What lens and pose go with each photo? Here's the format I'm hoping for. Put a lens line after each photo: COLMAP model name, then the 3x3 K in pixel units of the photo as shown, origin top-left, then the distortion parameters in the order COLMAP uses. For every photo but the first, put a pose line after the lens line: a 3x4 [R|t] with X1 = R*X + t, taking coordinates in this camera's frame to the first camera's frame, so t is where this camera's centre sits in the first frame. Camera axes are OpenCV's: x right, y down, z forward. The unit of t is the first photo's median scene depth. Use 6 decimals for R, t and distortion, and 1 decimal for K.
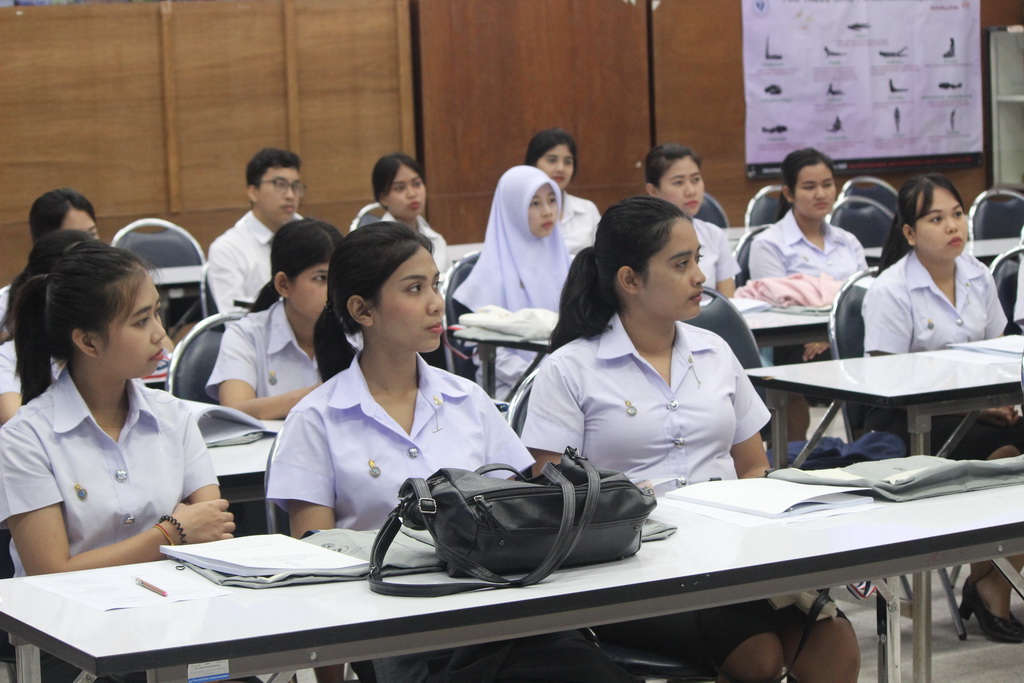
lens RADIAL K [[2561.1, 0, 512.0], [0, 2561.1, 341.5], [0, 0, 1]] dist [-0.400382, 0.453906]
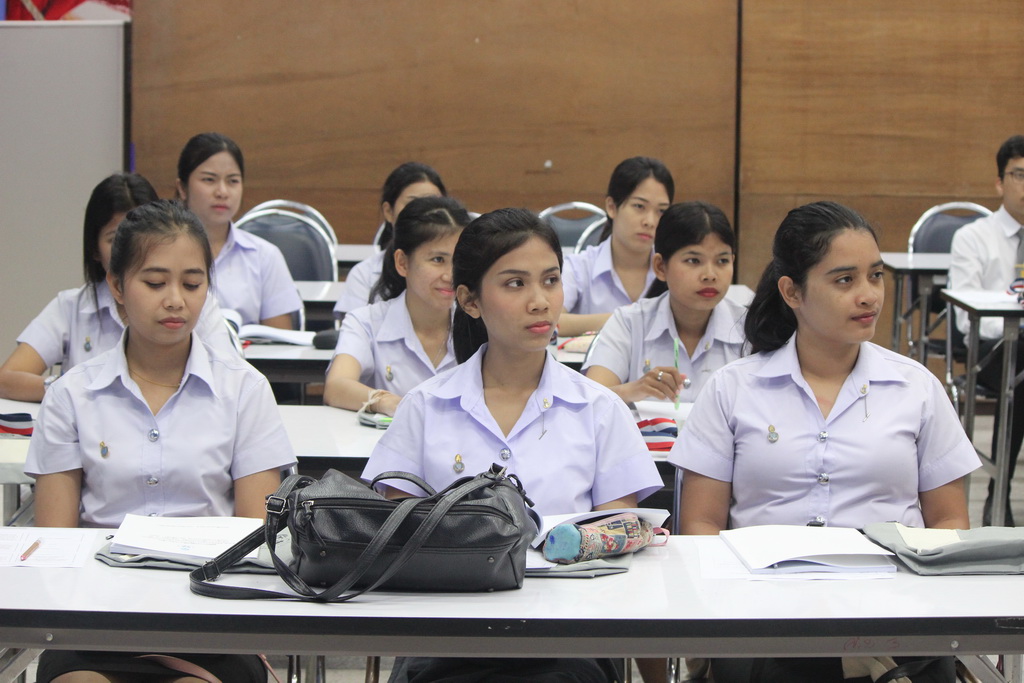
lens RADIAL K [[2561.1, 0, 512.0], [0, 2561.1, 341.5], [0, 0, 1]] dist [-0.400382, 0.453906]
pose [[0.889350, 0.097437, -0.446725, 0.360216], [-0.092589, 0.995166, 0.032732, -0.027212], [0.447755, 0.012252, 0.894072, 0.153209]]
